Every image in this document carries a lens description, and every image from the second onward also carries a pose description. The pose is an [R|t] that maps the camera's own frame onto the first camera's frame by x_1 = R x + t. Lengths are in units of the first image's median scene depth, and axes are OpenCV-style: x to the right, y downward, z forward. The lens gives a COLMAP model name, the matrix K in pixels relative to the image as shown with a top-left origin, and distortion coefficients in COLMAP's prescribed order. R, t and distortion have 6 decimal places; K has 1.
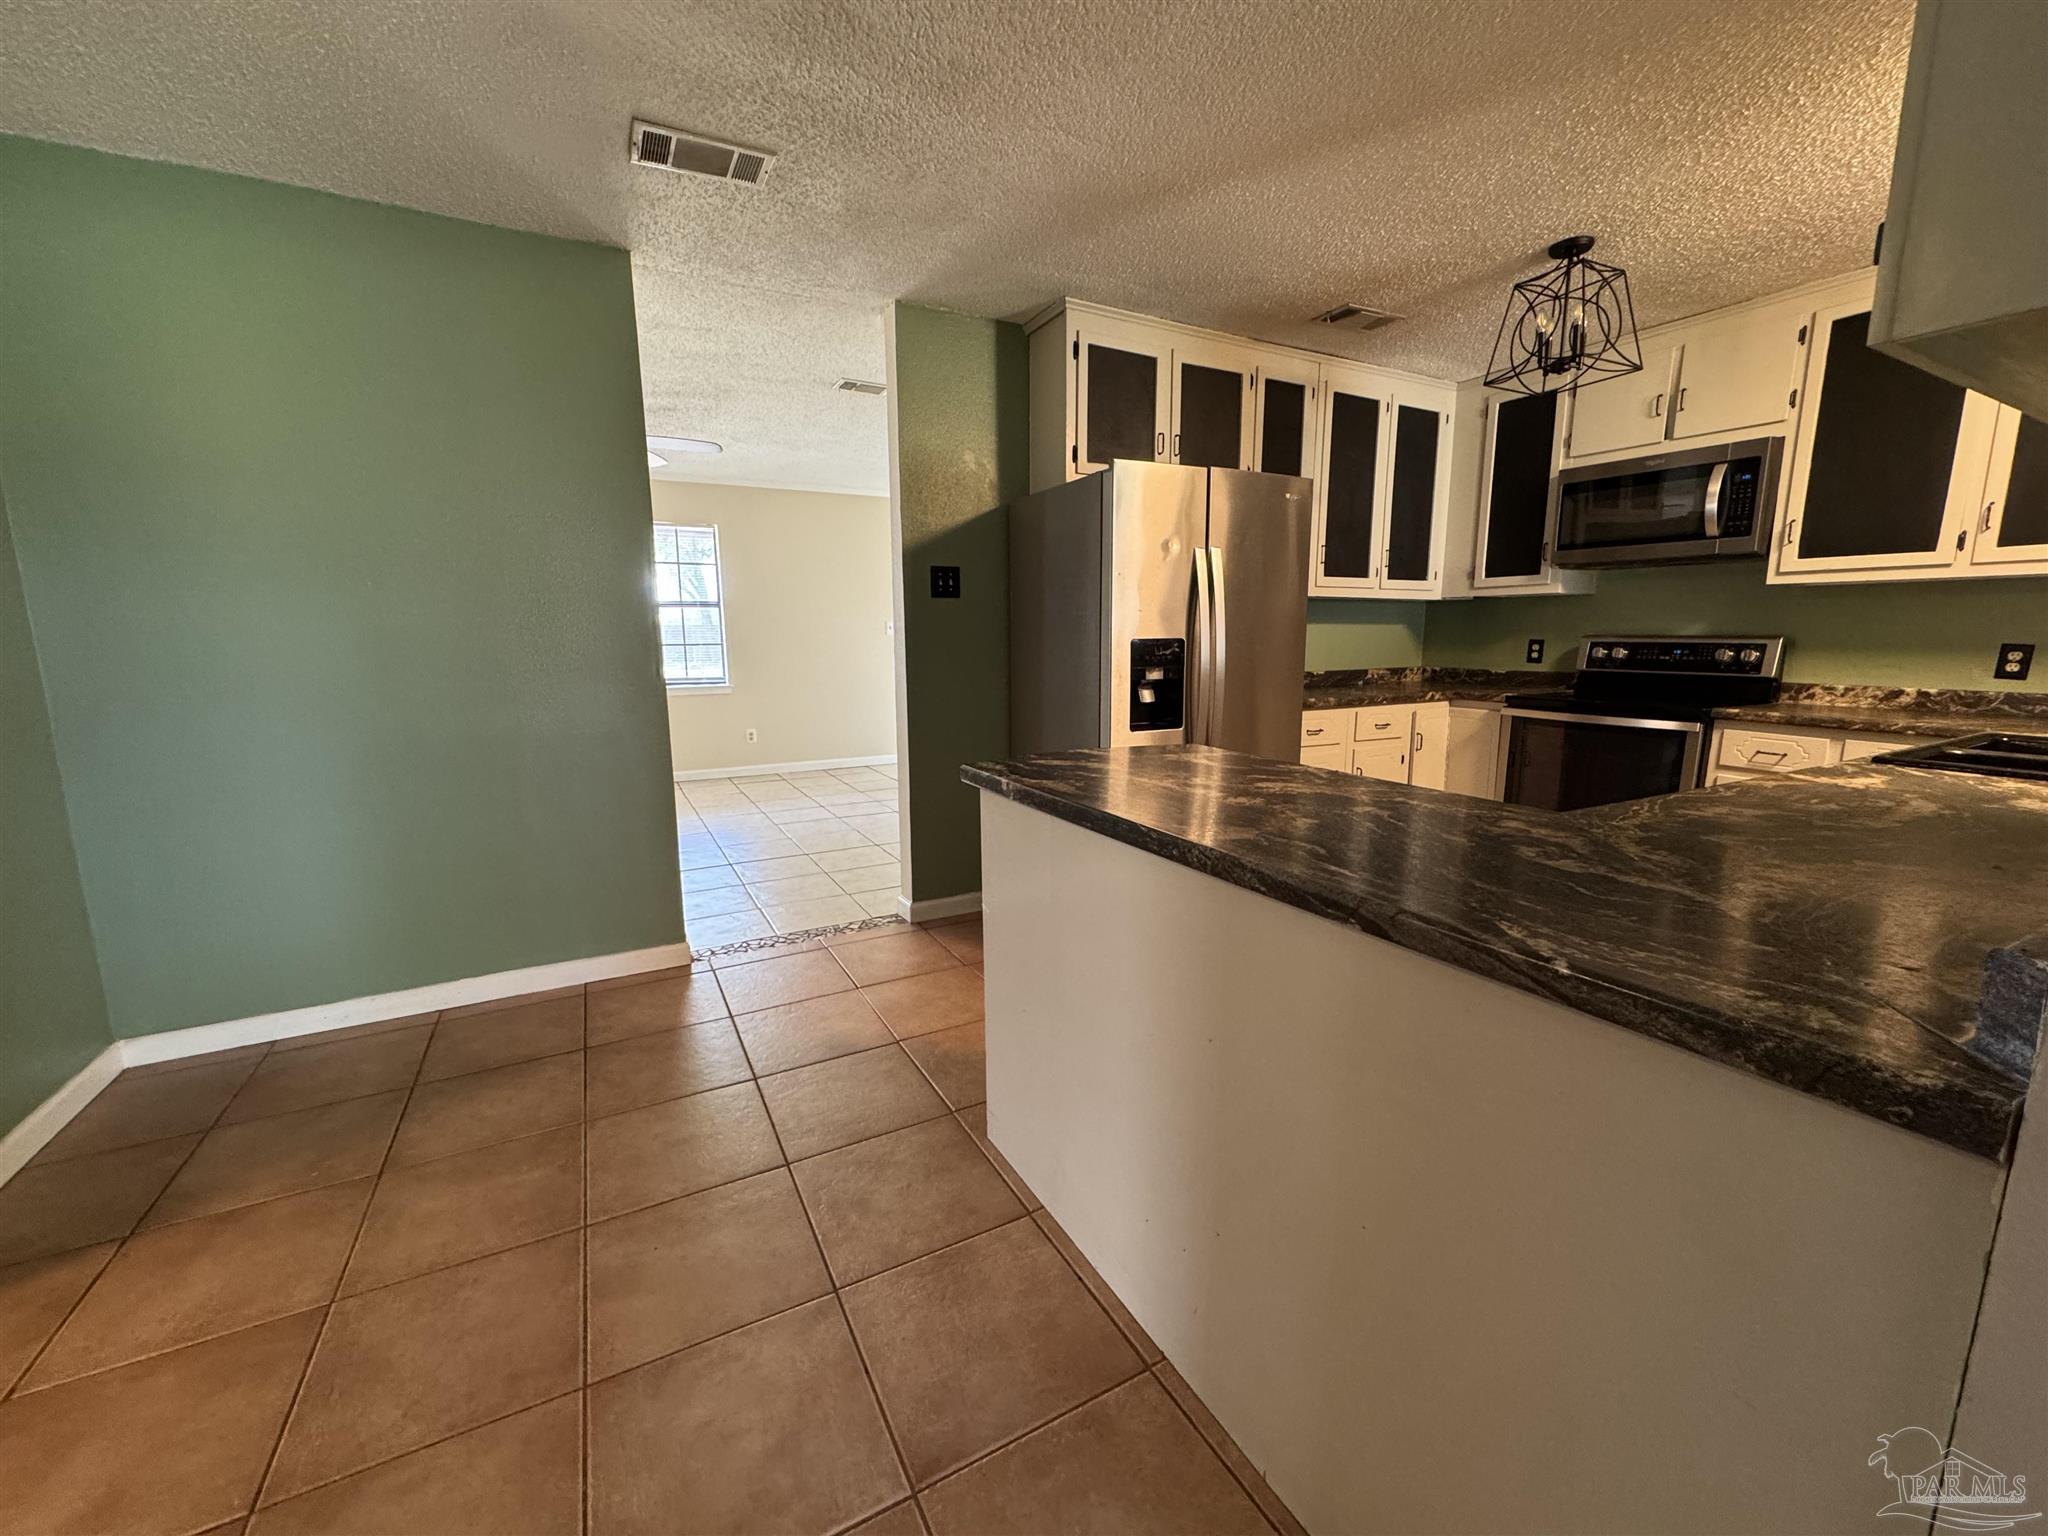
lens RADIAL K [[815.5, 0, 1024.0], [0, 815.5, 768.0], [0, 0, 1]] dist [-0.003483, -0.000255]
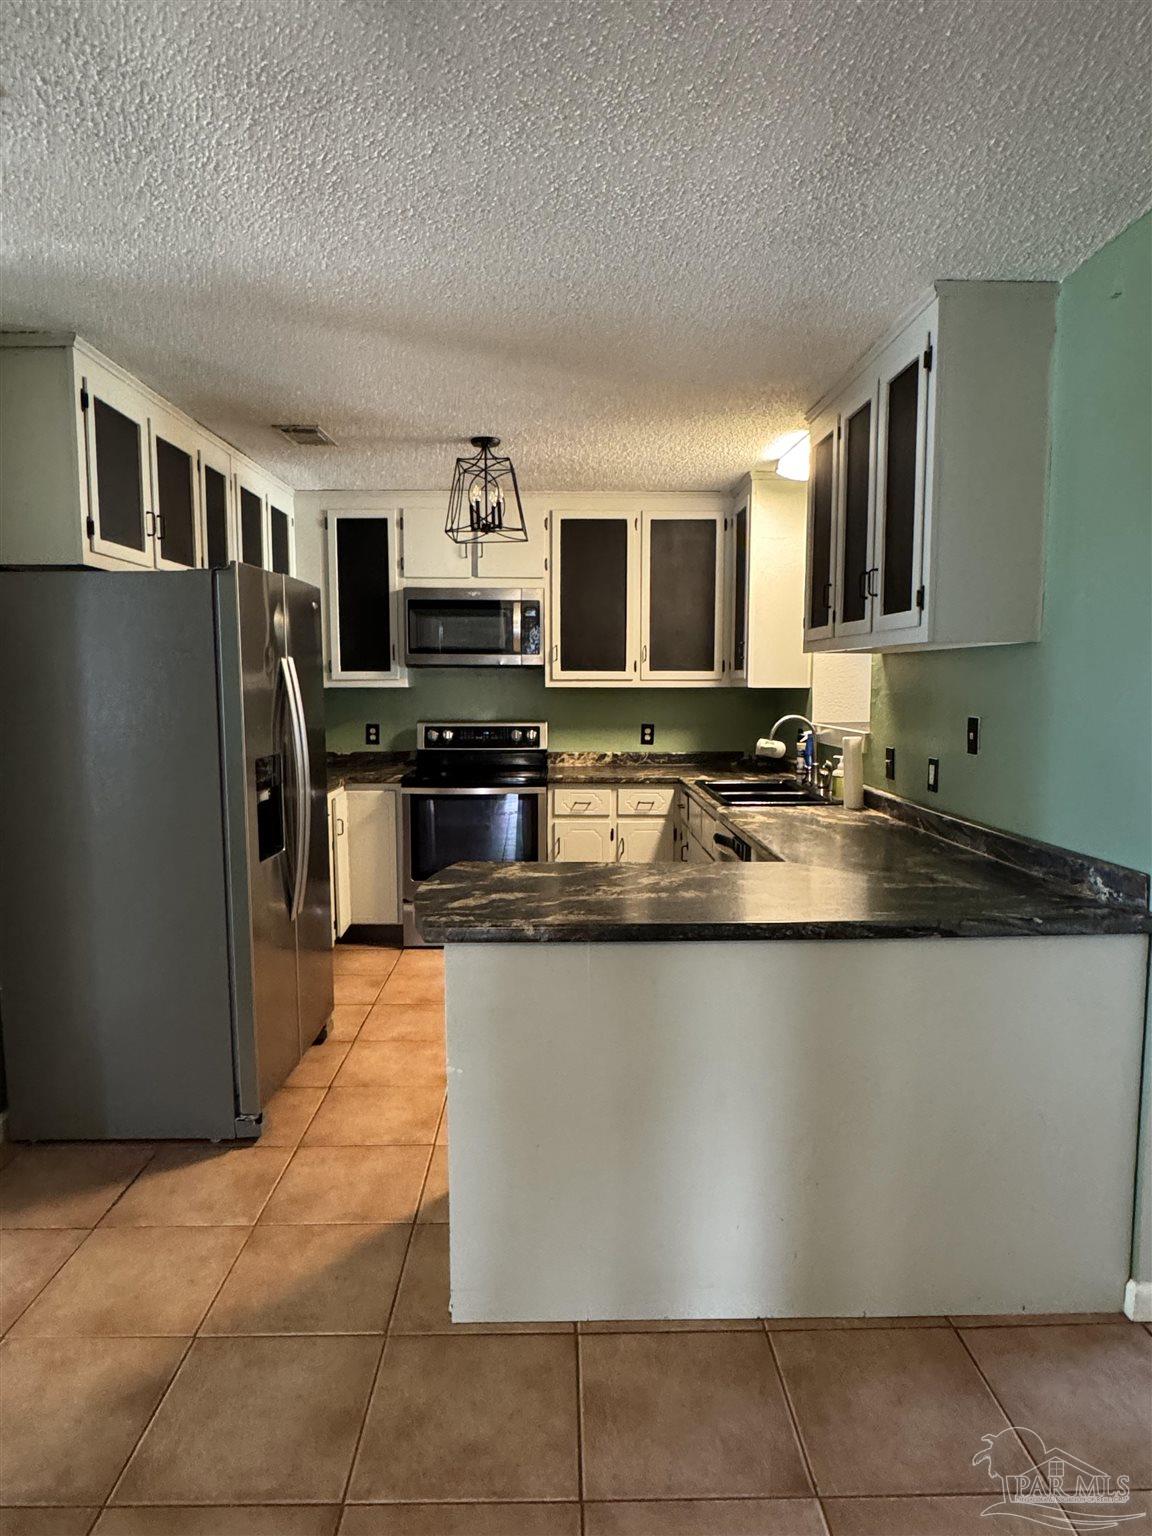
lens RADIAL K [[930.0, 0, 576.0], [0, 930.0, 768.0], [0, 0, 1]] dist [-0.000547, 0.000280]
pose [[0.459960, -0.081175, 0.884222, -0.519499], [0.145359, 0.989262, 0.015204, -0.097178], [-0.875961, 0.121536, 0.466820, 0.189664]]
